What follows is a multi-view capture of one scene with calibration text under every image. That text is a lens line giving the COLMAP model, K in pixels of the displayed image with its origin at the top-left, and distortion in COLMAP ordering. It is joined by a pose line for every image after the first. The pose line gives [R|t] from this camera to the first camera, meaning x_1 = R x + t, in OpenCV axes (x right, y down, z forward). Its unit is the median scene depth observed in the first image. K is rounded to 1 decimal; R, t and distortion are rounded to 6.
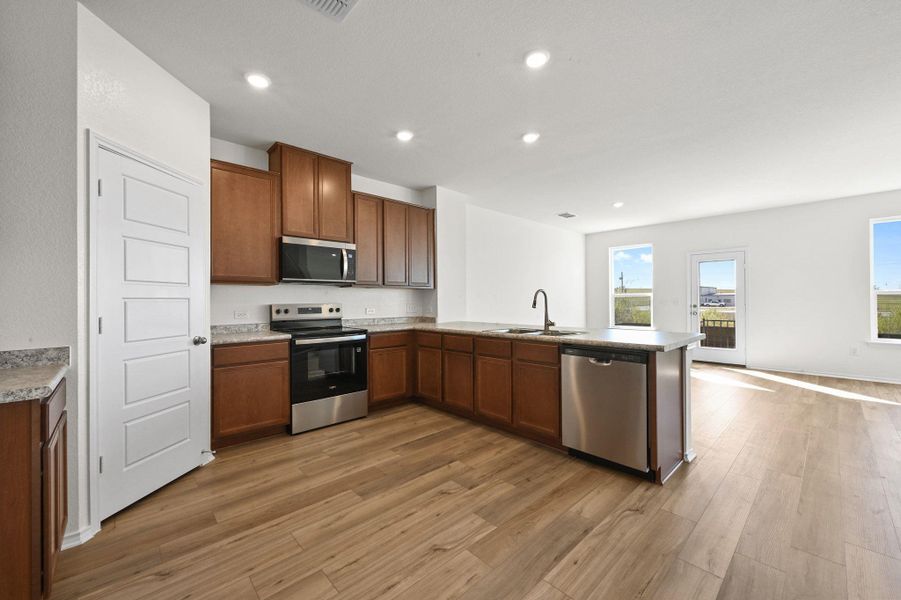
lens RADIAL K [[357.5, 0, 452.4], [0, 357.5, 299.1], [0, 0, 1]] dist [-0.000981, 0.002456]
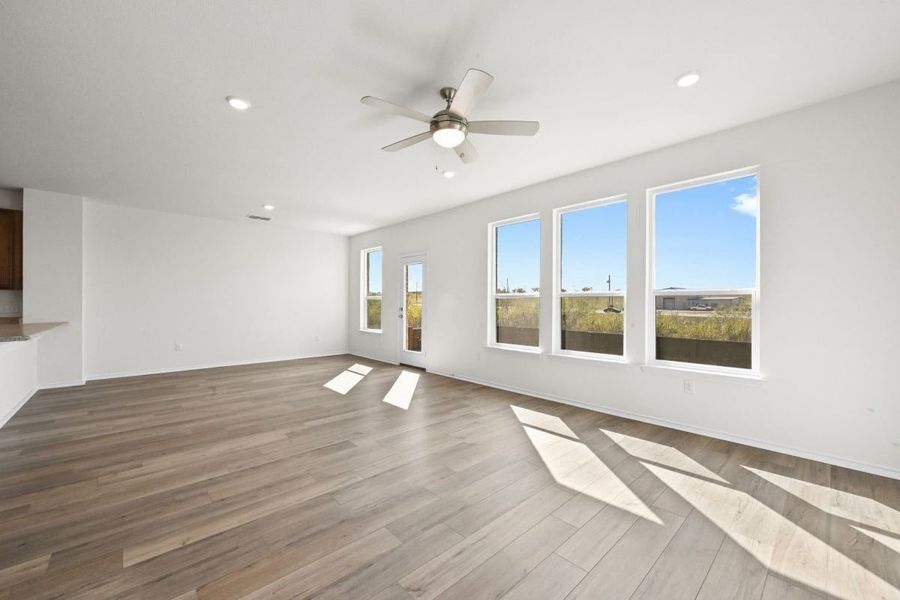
lens RADIAL K [[354.9, 0, 452.7], [0, 354.9, 300.3], [0, 0, 1]] dist [0.003040, 0.000173]
pose [[0.999703, 0.006563, -0.023455, 1.867230], [-0.006645, 0.999972, -0.003437, -0.006679], [0.023432, 0.003592, 0.999719, 0.033856]]
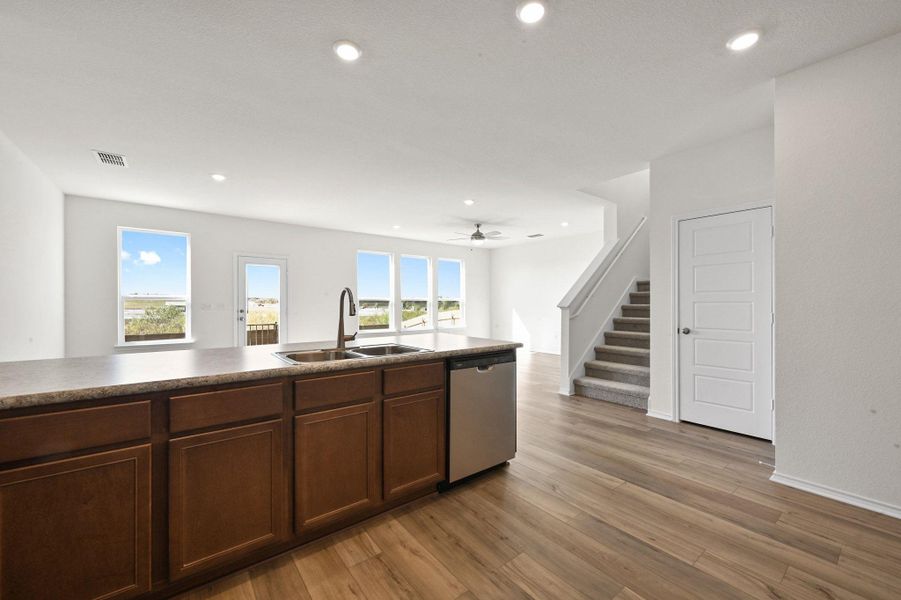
lens RADIAL K [[357.5, 0, 451.5], [0, 357.5, 302.0], [0, 0, 1]] dist [-0.000981, 0.002456]
pose [[0.085533, 0.008392, 0.996300, -0.450055], [-0.003495, 0.999961, -0.008123, 0.004109], [-0.996329, -0.002787, 0.085559, 0.831790]]
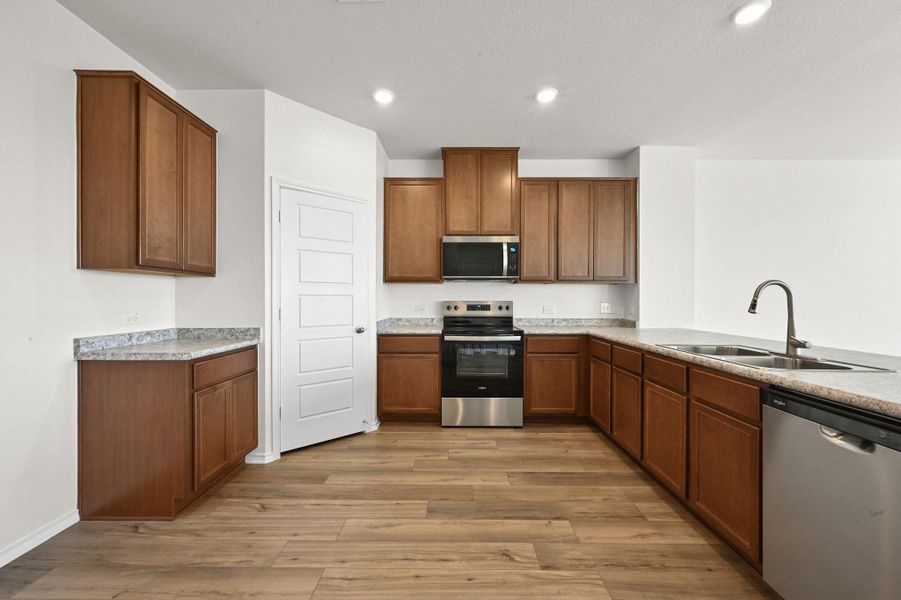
lens RADIAL K [[357.5, 0, 450.1], [0, 357.5, 300.8], [0, 0, 1]] dist [-0.000981, 0.002456]
pose [[0.722565, 0.012727, -0.691186, 0.299078], [-0.004460, 0.999896, 0.013749, -0.000777], [0.691289, -0.006851, 0.722546, 0.281750]]
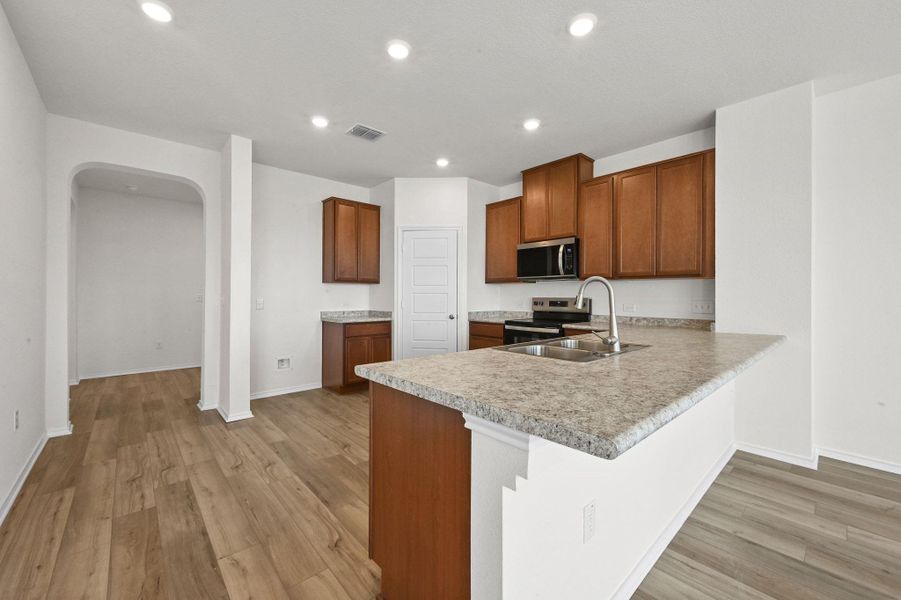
lens RADIAL K [[357.5, 0, 449.4], [0, 357.5, 294.6], [0, 0, 1]] dist [-0.000981, 0.002456]
pose [[-0.019353, 0.004190, -0.999804, 0.911248], [-0.000297, 0.999991, 0.004196, -0.001400], [0.999813, 0.000378, -0.019351, 0.866298]]
